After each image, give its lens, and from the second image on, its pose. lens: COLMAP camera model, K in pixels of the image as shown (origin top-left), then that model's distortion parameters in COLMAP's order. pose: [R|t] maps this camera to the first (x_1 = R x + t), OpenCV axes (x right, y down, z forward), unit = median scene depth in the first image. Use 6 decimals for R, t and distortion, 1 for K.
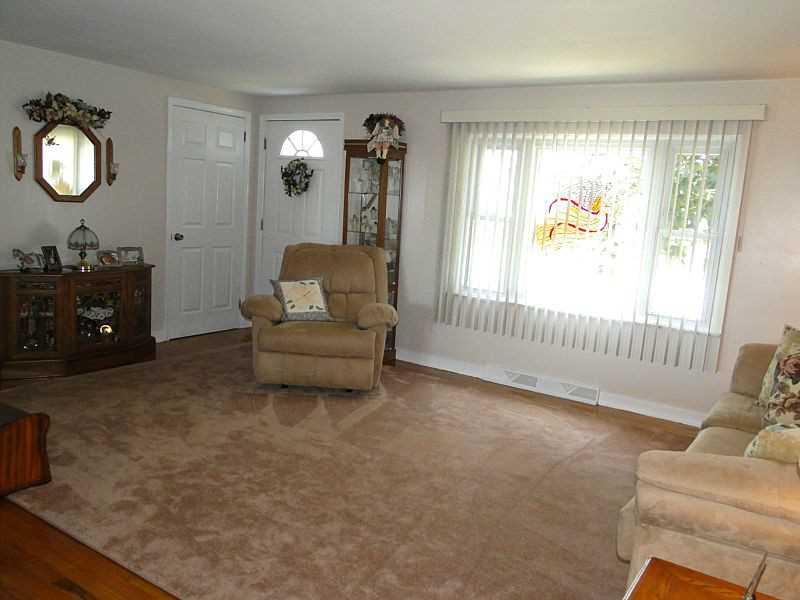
lens RADIAL K [[687.1, 0, 400.0], [0, 687.1, 300.0], [0, 0, 1]] dist [0.001660, -0.000607]
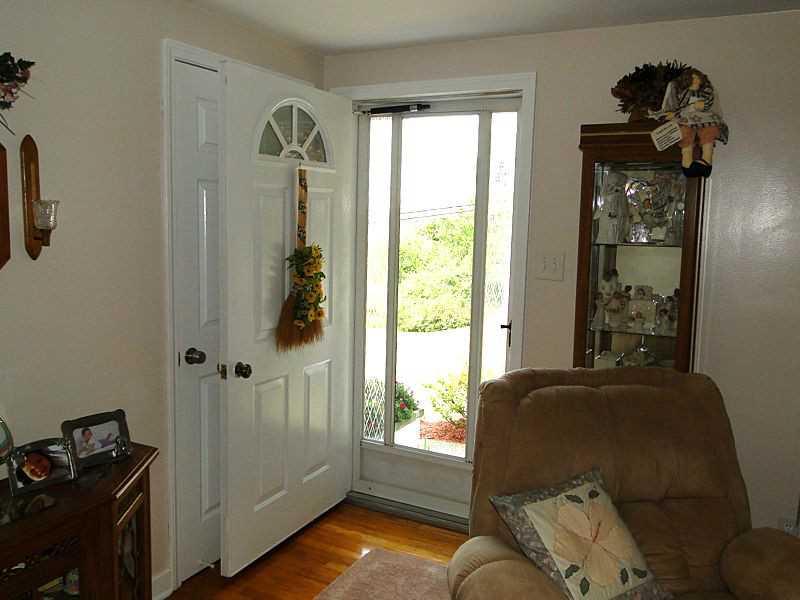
lens RADIAL K [[708.7, 0, 400.0], [0, 708.7, 300.0], [0, 0, 1]] dist [-0.011743, -0.018623]
pose [[0.994639, -0.050225, 0.090397, -0.263069], [0.051744, 0.998555, -0.014540, -0.130942], [-0.089536, 0.019139, 0.995800, 0.607291]]
